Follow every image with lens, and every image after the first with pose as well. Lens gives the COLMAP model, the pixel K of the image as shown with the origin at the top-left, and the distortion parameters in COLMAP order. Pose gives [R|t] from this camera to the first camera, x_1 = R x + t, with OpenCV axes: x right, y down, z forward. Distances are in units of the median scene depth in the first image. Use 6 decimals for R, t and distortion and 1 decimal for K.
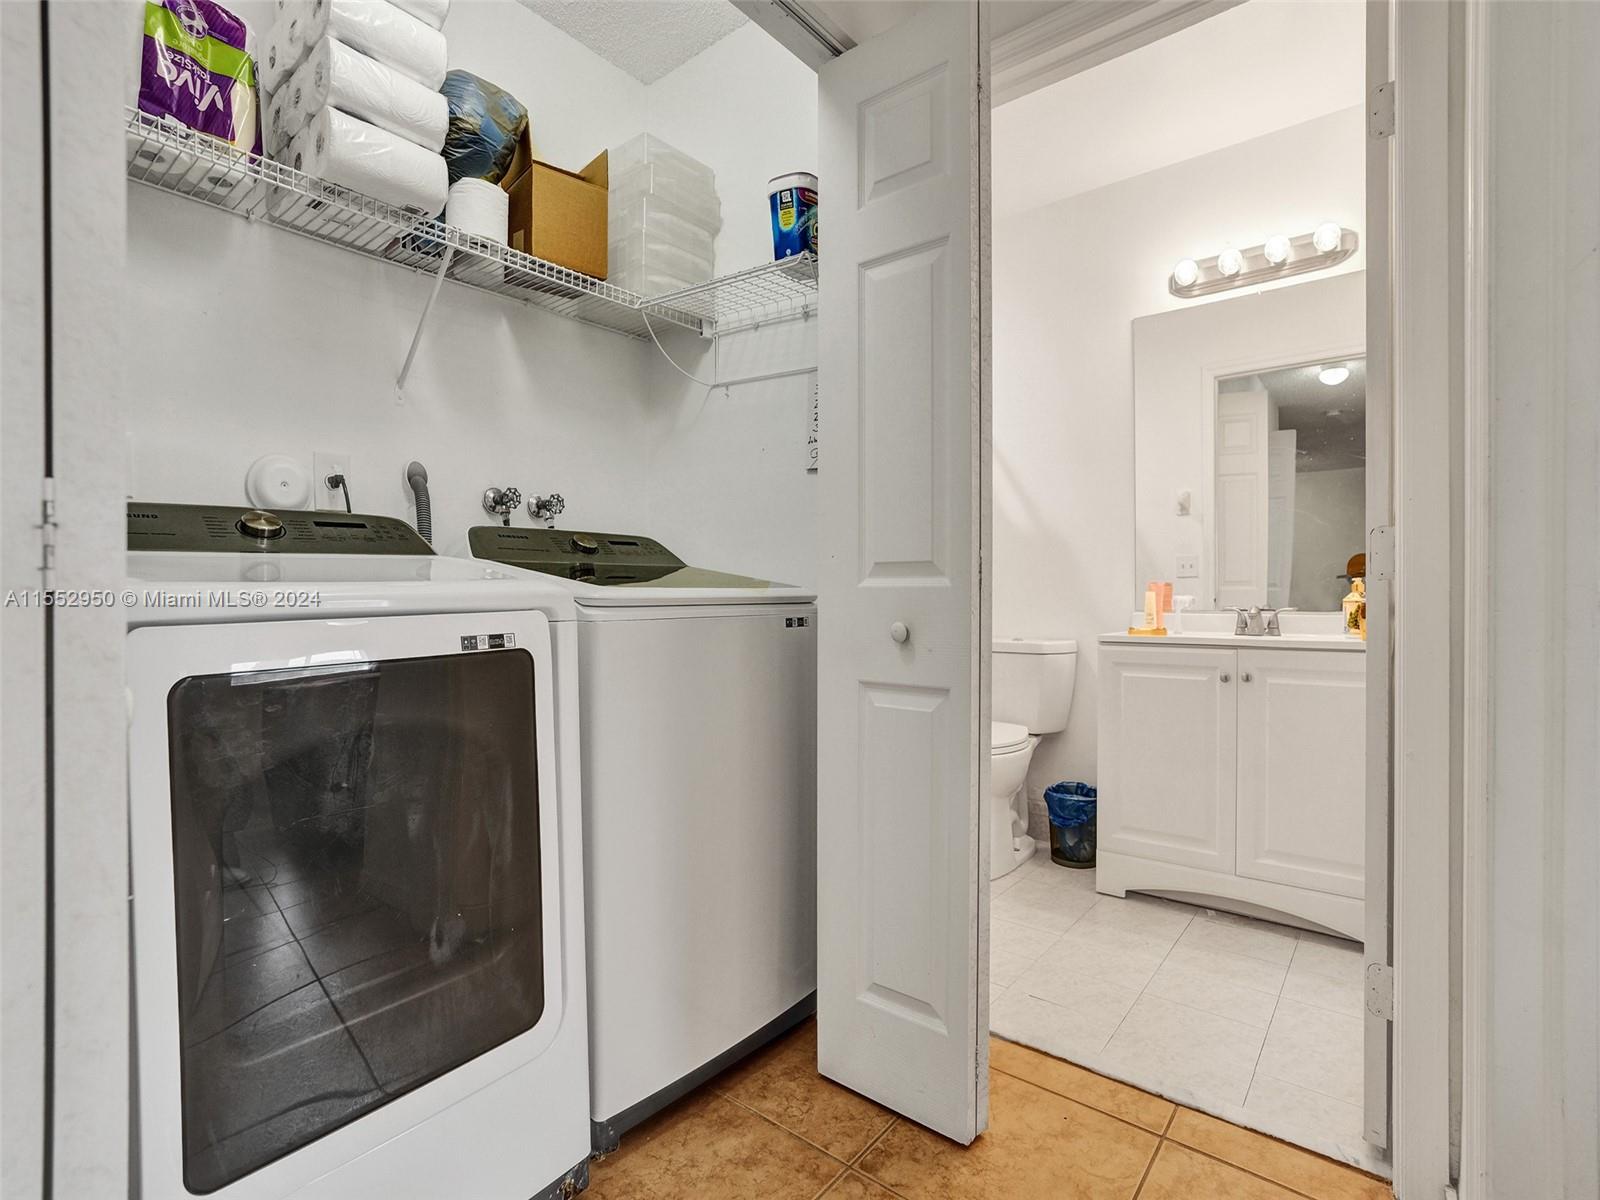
lens RADIAL K [[766.0, 0, 822.1], [0, 766.0, 592.0], [0, 0, 1]] dist [-0.061061, 0.023364]
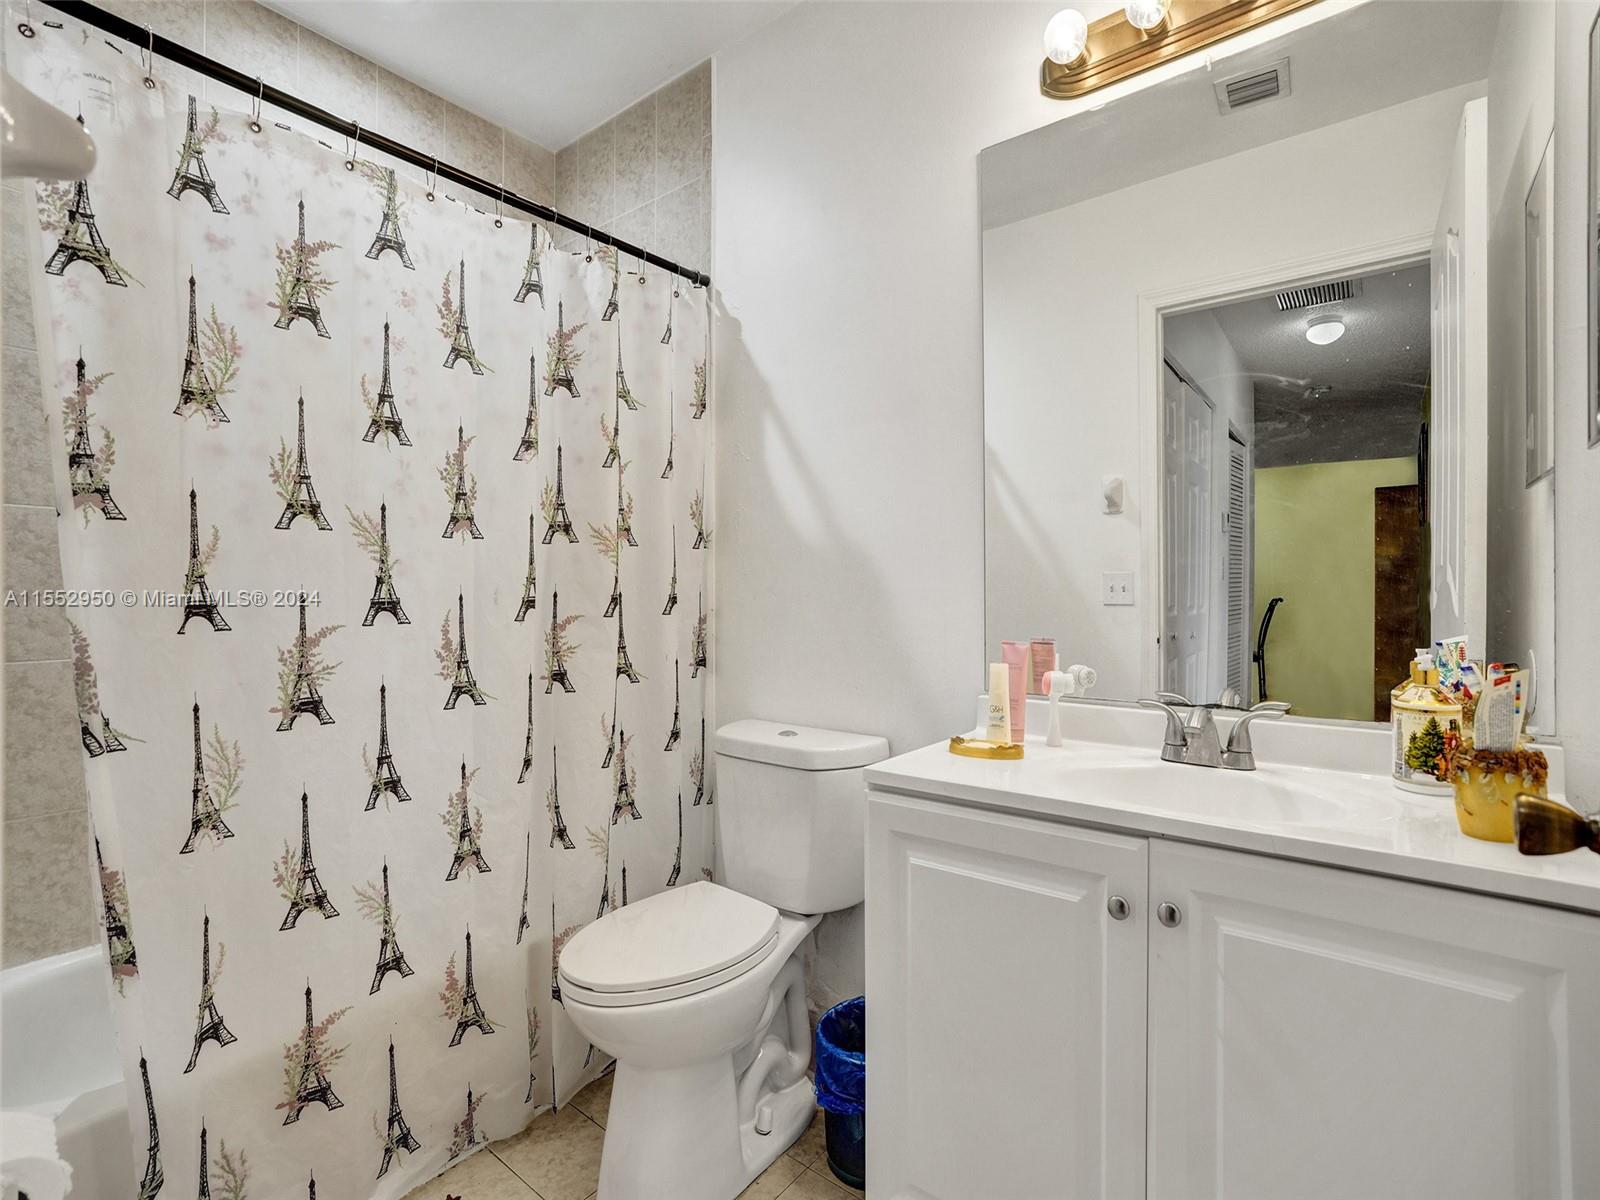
lens RADIAL K [[758.8, 0, 813.0], [0, 758.8, 588.3], [0, 0, 1]] dist [-0.054801, 0.027539]
pose [[0.999928, -0.001470, 0.011950, 0.297355], [0.001485, 0.999998, -0.001281, -0.050667], [-0.011948, 0.001298, 0.999928, 0.485405]]
